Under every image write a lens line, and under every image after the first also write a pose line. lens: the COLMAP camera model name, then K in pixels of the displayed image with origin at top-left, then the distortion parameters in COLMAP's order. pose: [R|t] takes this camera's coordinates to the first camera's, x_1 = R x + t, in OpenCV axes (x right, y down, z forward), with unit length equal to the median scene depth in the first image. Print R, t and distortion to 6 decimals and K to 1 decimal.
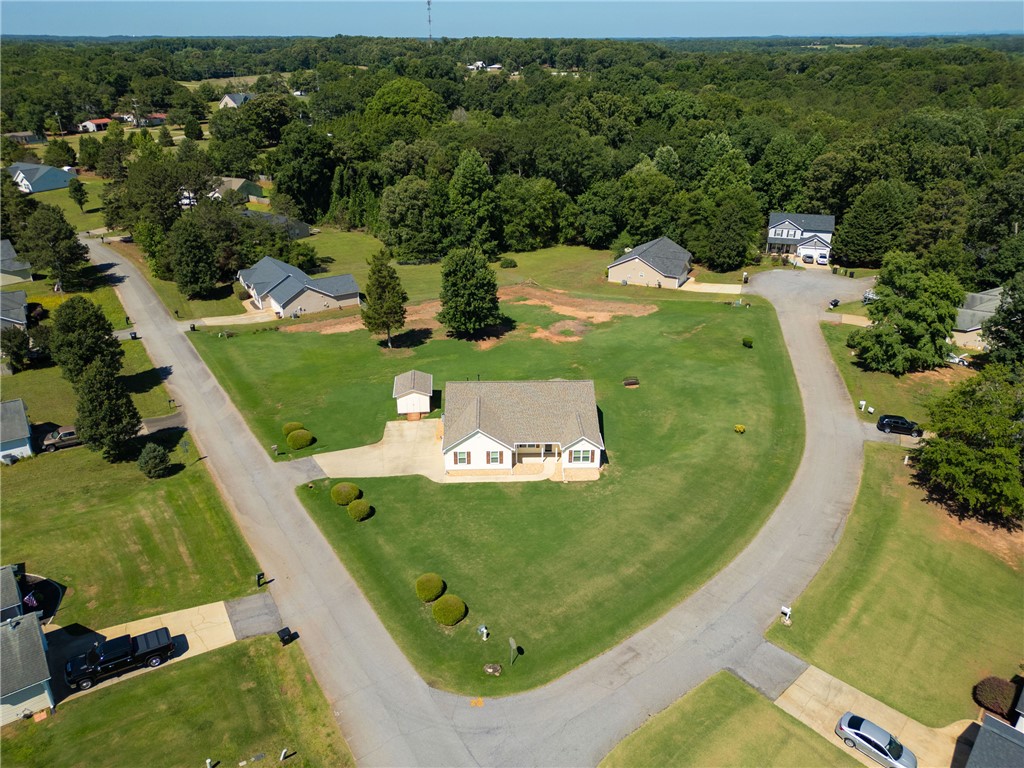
lens RADIAL K [[713.4, 0, 511.9], [0, 713.4, 385.1], [0, 0, 1]] dist [0.071980, -0.067271]
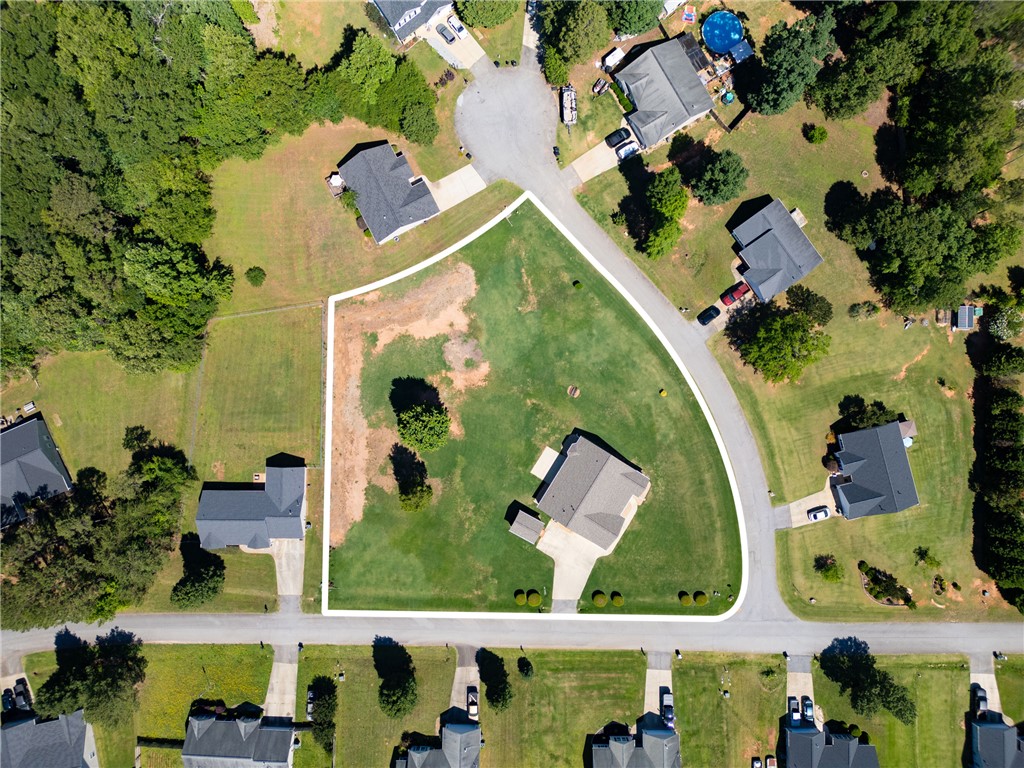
lens RADIAL K [[717.0, 0, 513.0], [0, 717.0, 380.4], [0, 0, 1]] dist [0.068964, -0.058103]
pose [[0.554590, -0.831994, 0.014701, 0.089746], [0.352694, 0.251026, 0.901439, -1.421225], [-0.753682, -0.494744, 0.432656, 0.432817]]
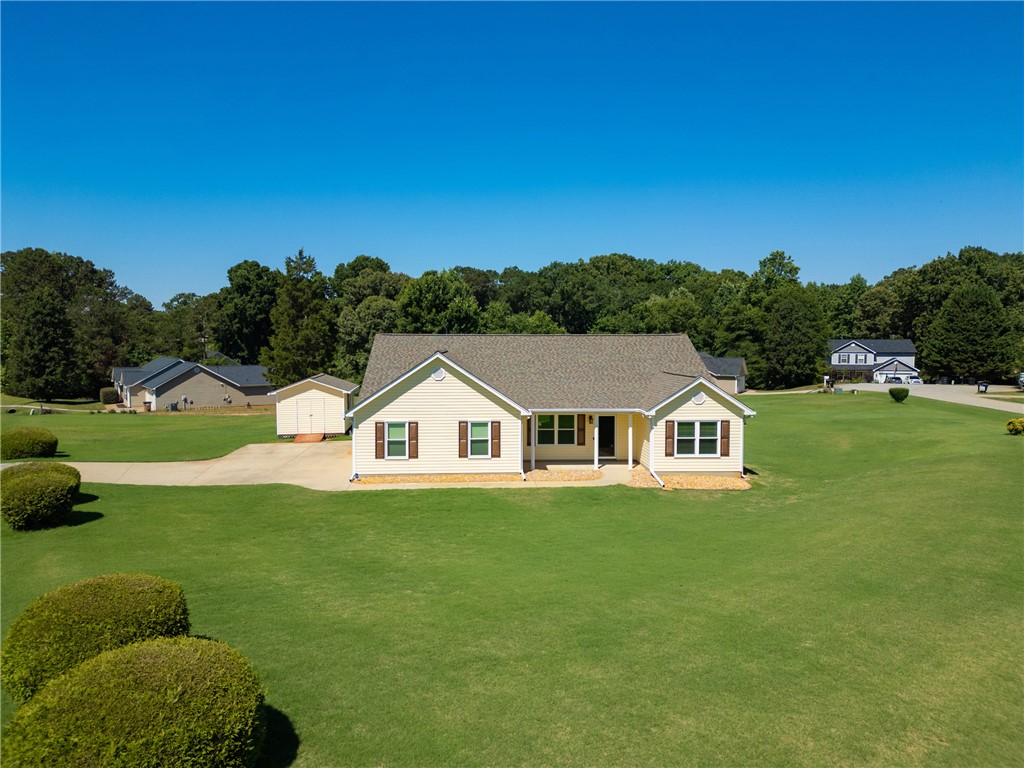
lens RADIAL K [[713.4, 0, 511.2], [0, 713.4, 381.4], [0, 0, 1]] dist [0.071980, -0.067271]
pose [[0.999748, -0.000966, 0.022440, -0.011698], [0.009451, 0.924426, -0.381245, 0.170816], [-0.020376, 0.381361, 0.924202, 0.476127]]
